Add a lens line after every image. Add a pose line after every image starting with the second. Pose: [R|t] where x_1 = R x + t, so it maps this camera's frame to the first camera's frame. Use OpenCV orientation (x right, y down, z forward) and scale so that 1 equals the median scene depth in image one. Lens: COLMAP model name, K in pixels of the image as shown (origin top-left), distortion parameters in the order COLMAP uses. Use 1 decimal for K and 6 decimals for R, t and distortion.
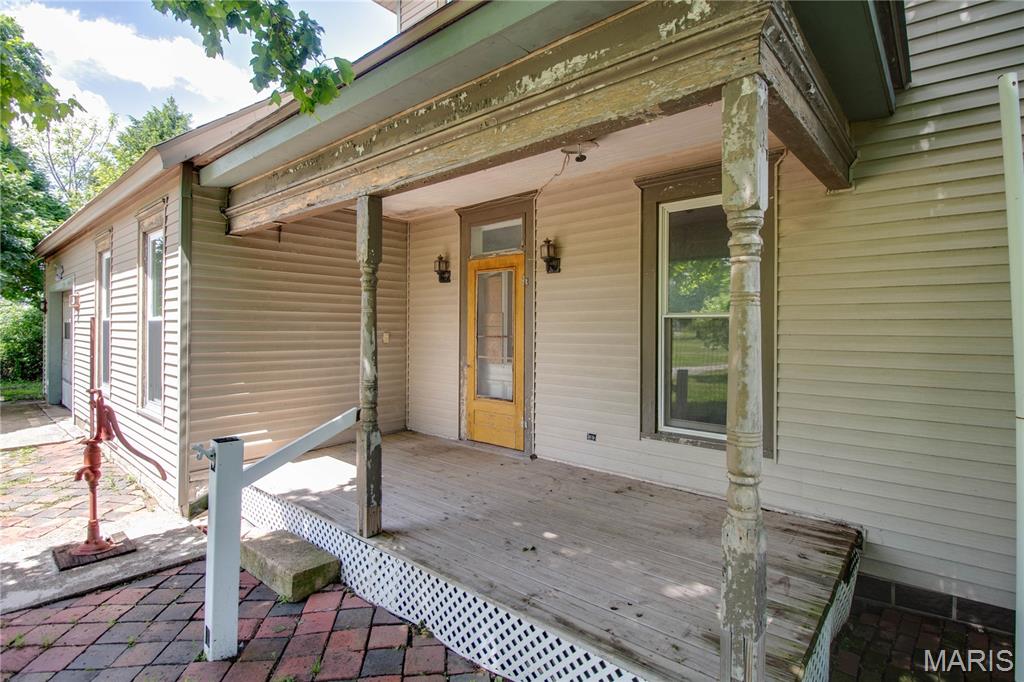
lens RADIAL K [[499.0, 0, 511.0], [0, 499.0, 324.6], [0, 0, 1]] dist [0.003943, -0.013777]
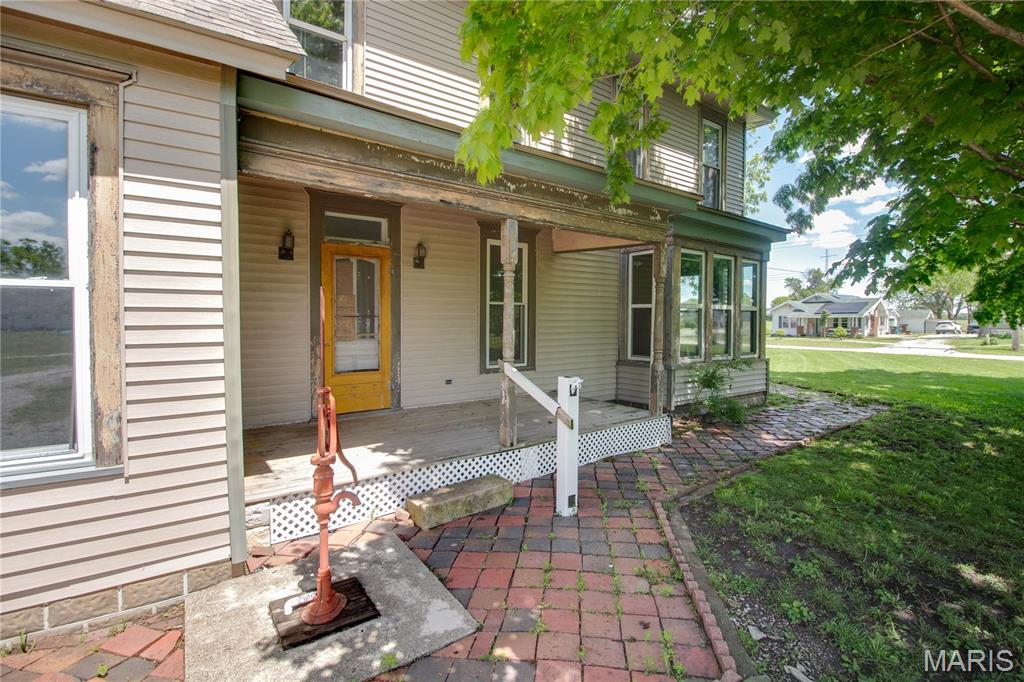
lens RADIAL K [[487.4, 0, 529.9], [0, 487.4, 339.6], [0, 0, 1]] dist [-0.000694, -0.013566]
pose [[0.184992, -0.050694, 0.981432, -1.345885], [-0.014824, 0.998411, 0.054365, 0.013413], [-0.982628, -0.024606, 0.183946, 0.532178]]
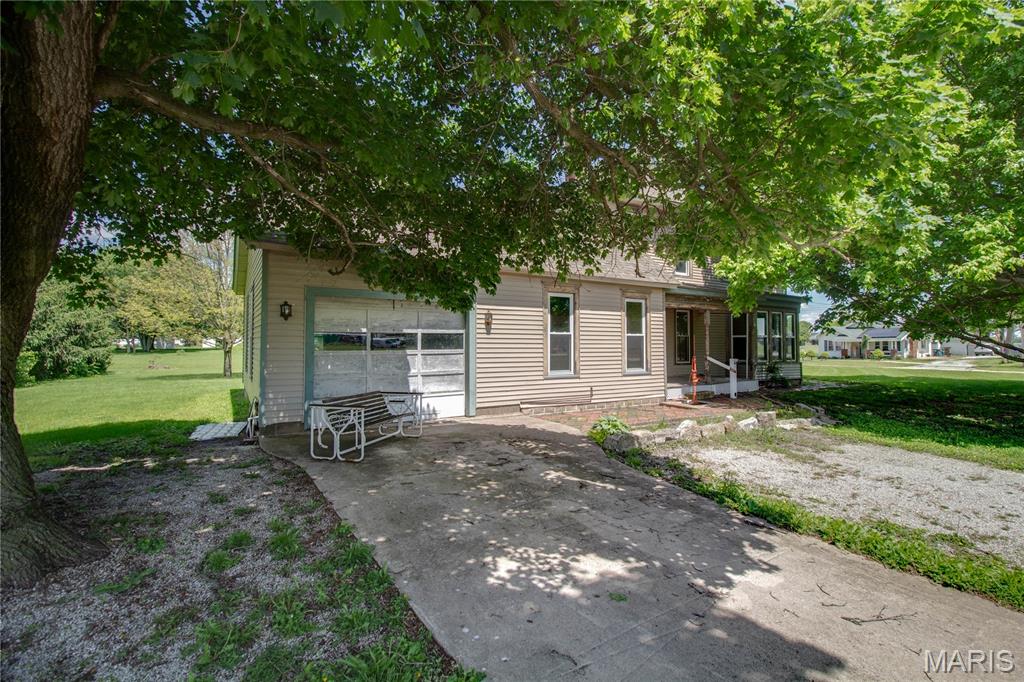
lens RADIAL K [[487.4, 0, 529.9], [0, 487.4, 339.6], [0, 0, 1]] dist [-0.000694, -0.013566]
pose [[0.267120, 0.000693, 0.963663, -4.196518], [-0.007636, 0.999970, 0.001397, 0.014864], [-0.963633, -0.007732, 0.267117, 1.128552]]
